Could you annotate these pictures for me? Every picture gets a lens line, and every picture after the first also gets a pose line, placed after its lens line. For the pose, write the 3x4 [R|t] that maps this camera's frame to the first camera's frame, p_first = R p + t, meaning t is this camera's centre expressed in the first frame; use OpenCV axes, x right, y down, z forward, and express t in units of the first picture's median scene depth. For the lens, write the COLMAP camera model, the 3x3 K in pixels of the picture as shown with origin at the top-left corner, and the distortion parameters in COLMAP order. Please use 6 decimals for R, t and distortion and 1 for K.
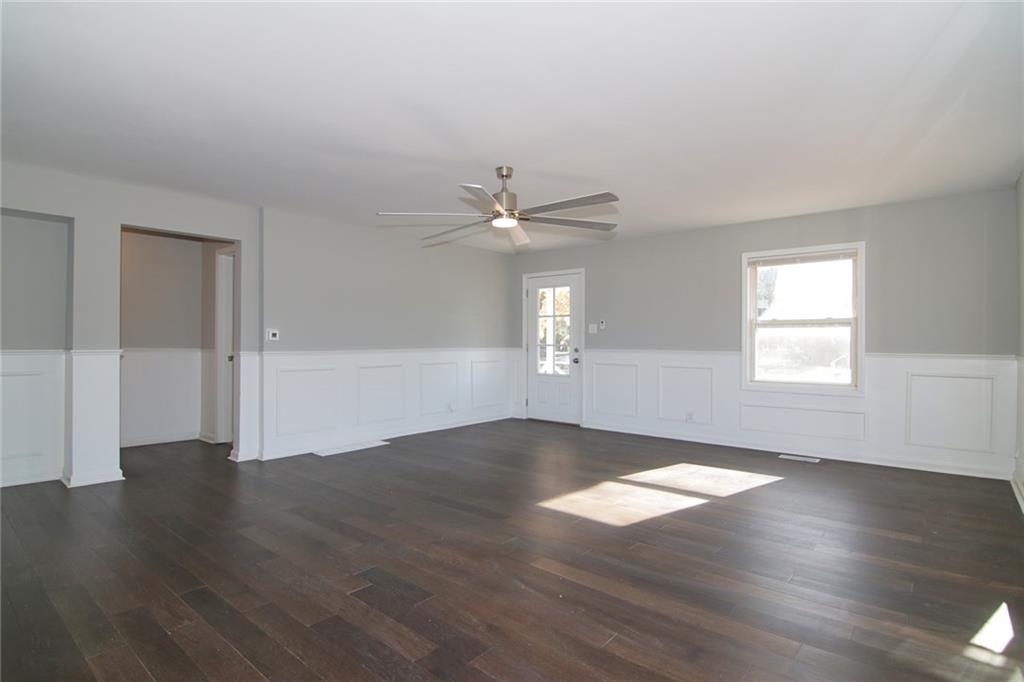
lens RADIAL K [[521.6, 0, 510.3], [0, 521.6, 338.9], [0, 0, 1]] dist [-0.004915, -0.005532]
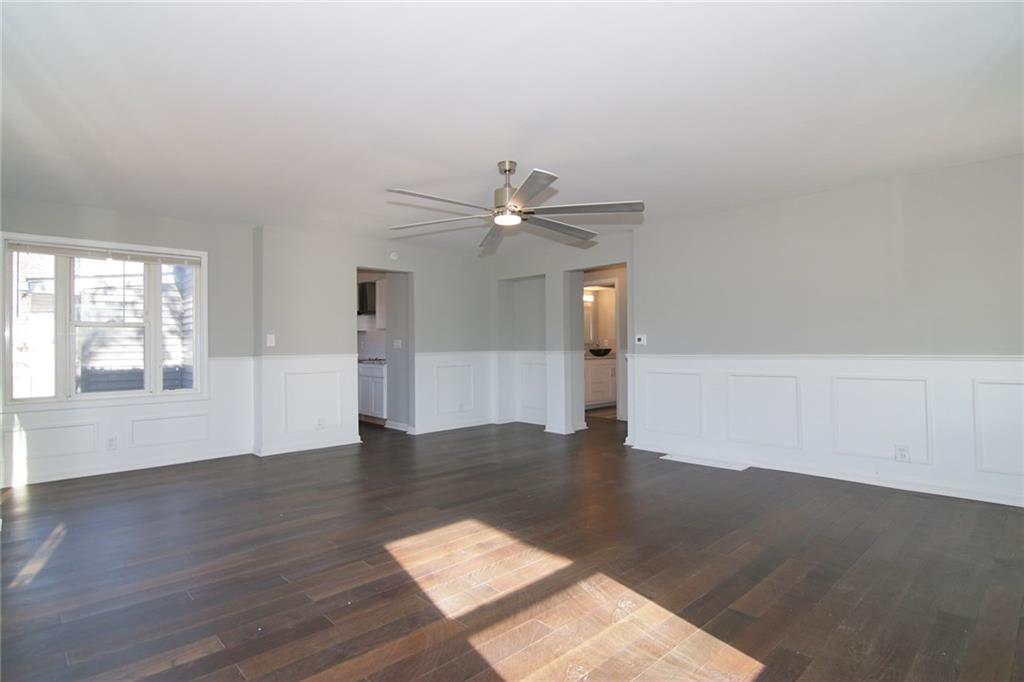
lens RADIAL K [[521.6, 0, 507.6], [0, 521.6, 347.6], [0, 0, 1]] dist [-0.004915, -0.005532]
pose [[-0.106713, -0.001828, -0.994288, 0.507082], [0.016164, 0.999863, -0.003573, 0.006934], [0.994158, -0.016453, -0.106669, 0.604601]]
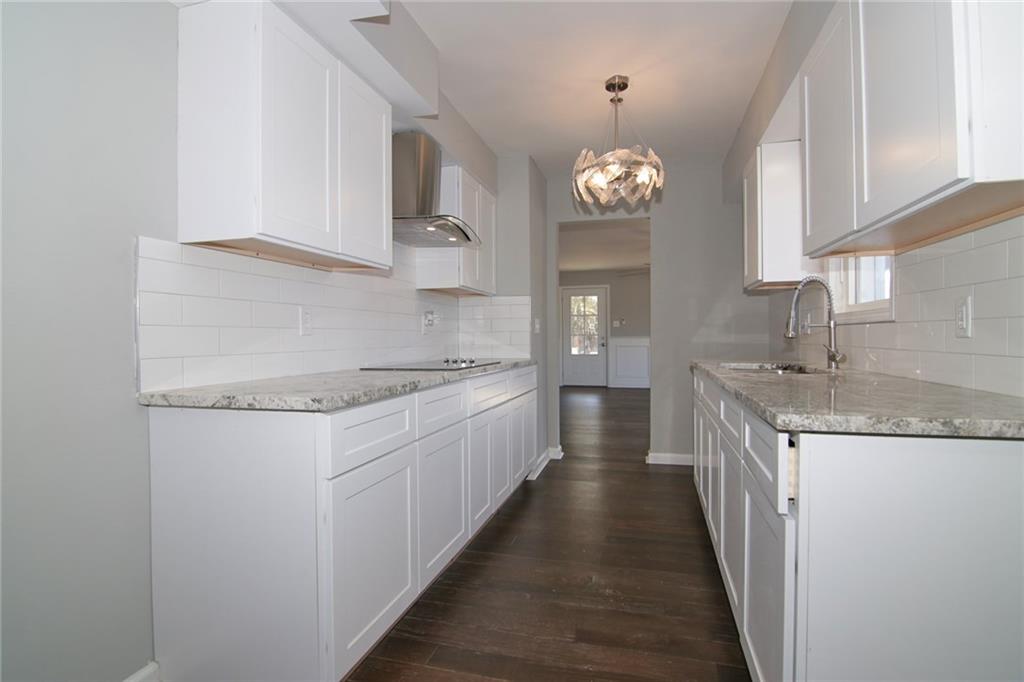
lens RADIAL K [[521.6, 0, 509.7], [0, 521.6, 339.2], [0, 0, 1]] dist [-0.004915, -0.005532]
pose [[0.908880, -0.009085, 0.416959, -0.775688], [0.006504, 0.999950, 0.007609, 0.012230], [-0.417007, -0.004203, 0.908894, -0.284350]]
